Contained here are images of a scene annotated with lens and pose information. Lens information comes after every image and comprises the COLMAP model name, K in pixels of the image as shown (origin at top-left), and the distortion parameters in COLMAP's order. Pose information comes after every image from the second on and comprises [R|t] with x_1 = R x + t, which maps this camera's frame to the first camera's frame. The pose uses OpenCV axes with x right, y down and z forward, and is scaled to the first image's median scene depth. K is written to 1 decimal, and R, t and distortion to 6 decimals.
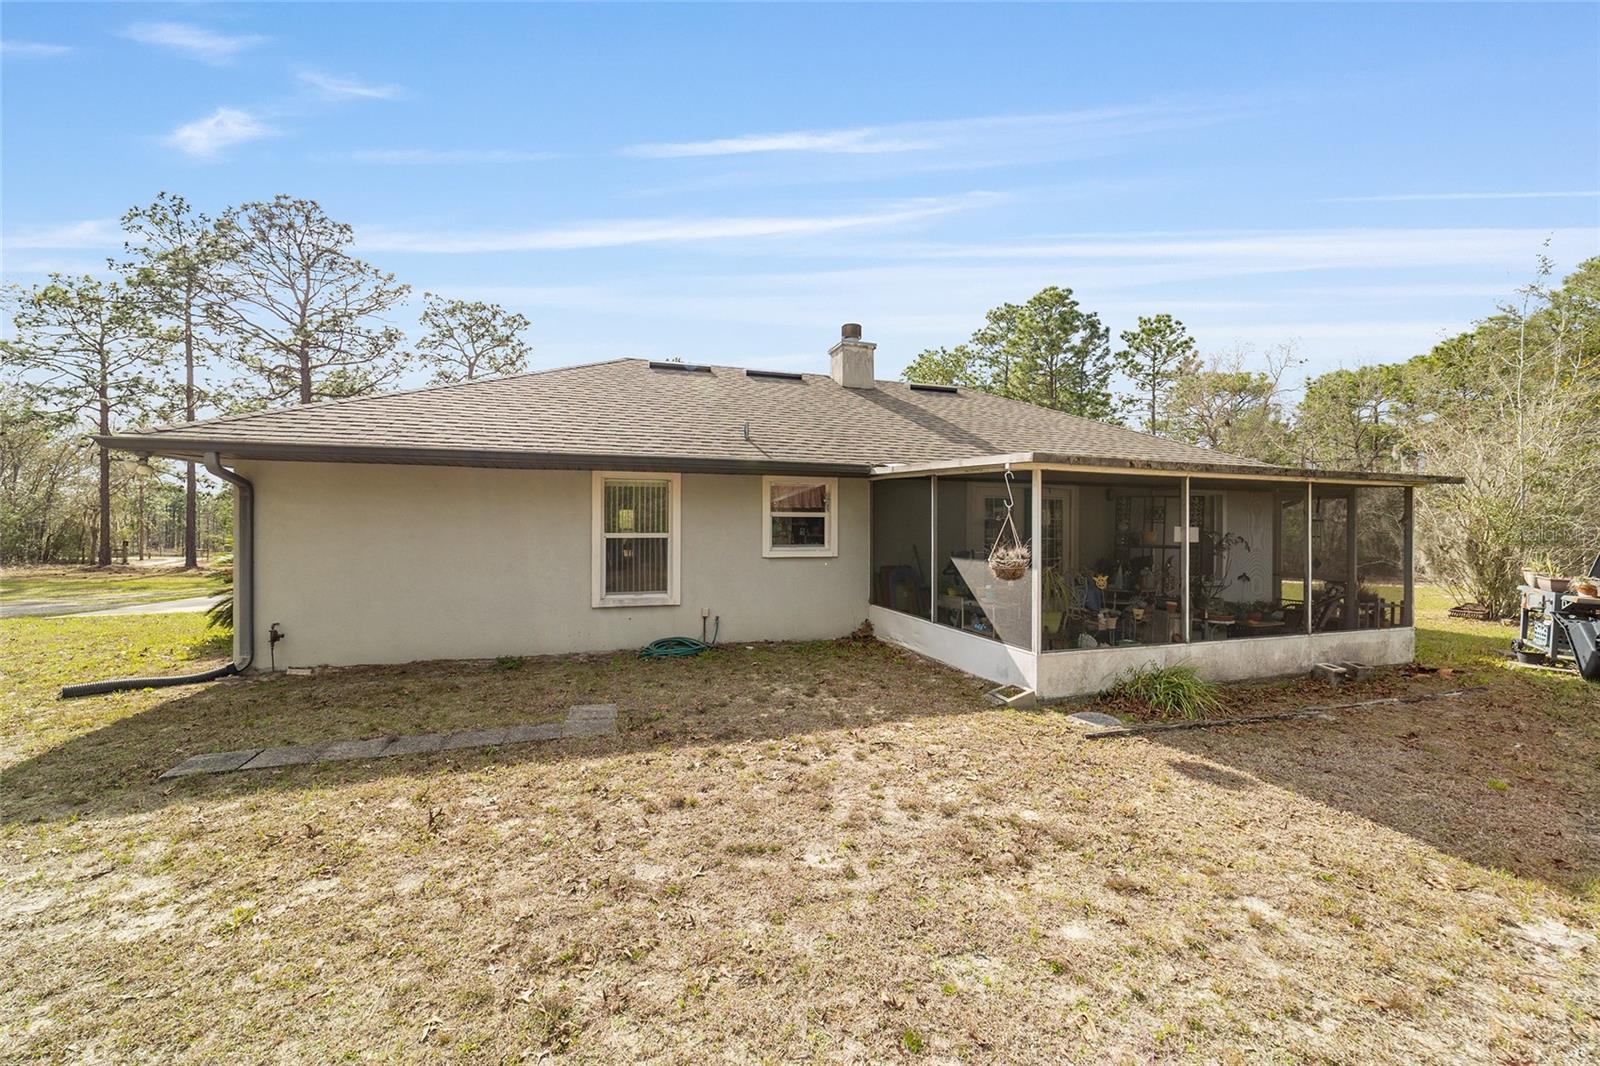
lens RADIAL K [[620.1, 0, 800.0], [0, 620.1, 533.0], [0, 0, 1]] dist [-0.015457, 0.009512]
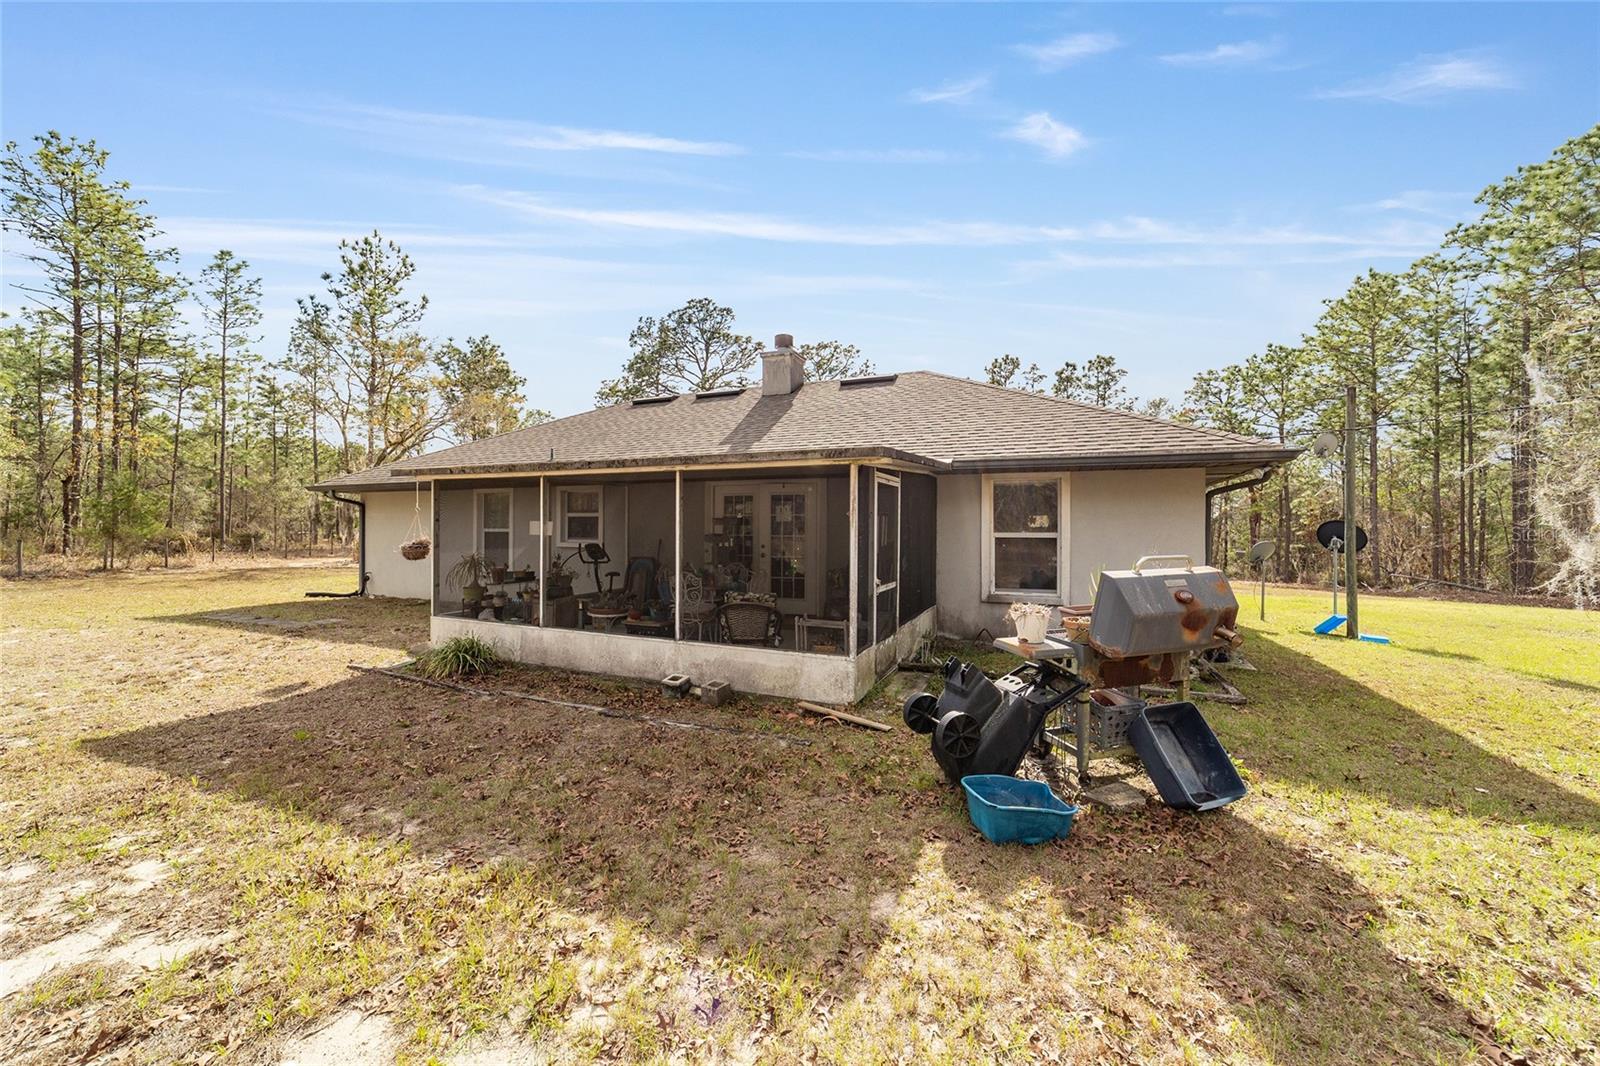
lens RADIAL K [[620.1, 0, 800.0], [0, 620.1, 533.0], [0, 0, 1]] dist [-0.015457, 0.009512]
pose [[0.741964, 0.005848, -0.670415, 0.330491], [-0.009214, 0.999956, -0.001474, 0.001610], [0.670377, 0.007270, 0.741985, 0.095368]]
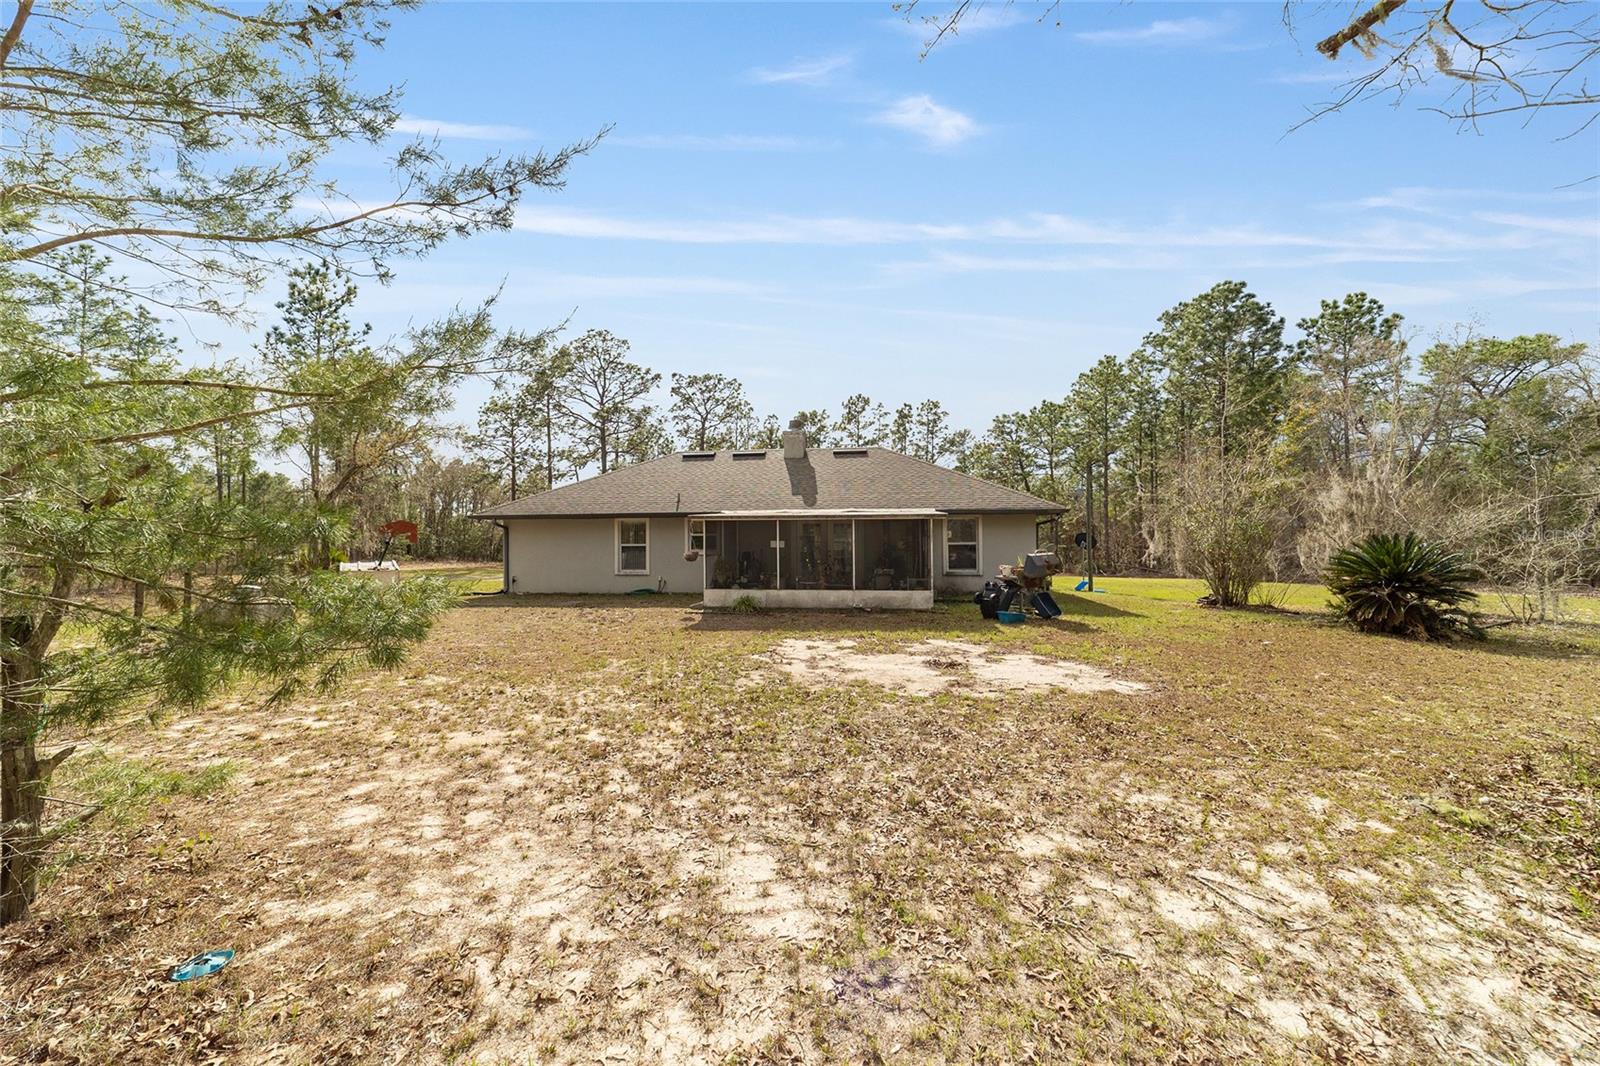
lens RADIAL K [[631.0, 0, 800.0], [0, 631.0, 533.0], [0, 0, 1]] dist [-0.007666, 0.000174]
pose [[0.902180, -0.010938, -0.431221, 0.340191], [0.006254, 0.999905, -0.012278, -0.002077], [0.431315, 0.008380, 0.902163, -0.225197]]
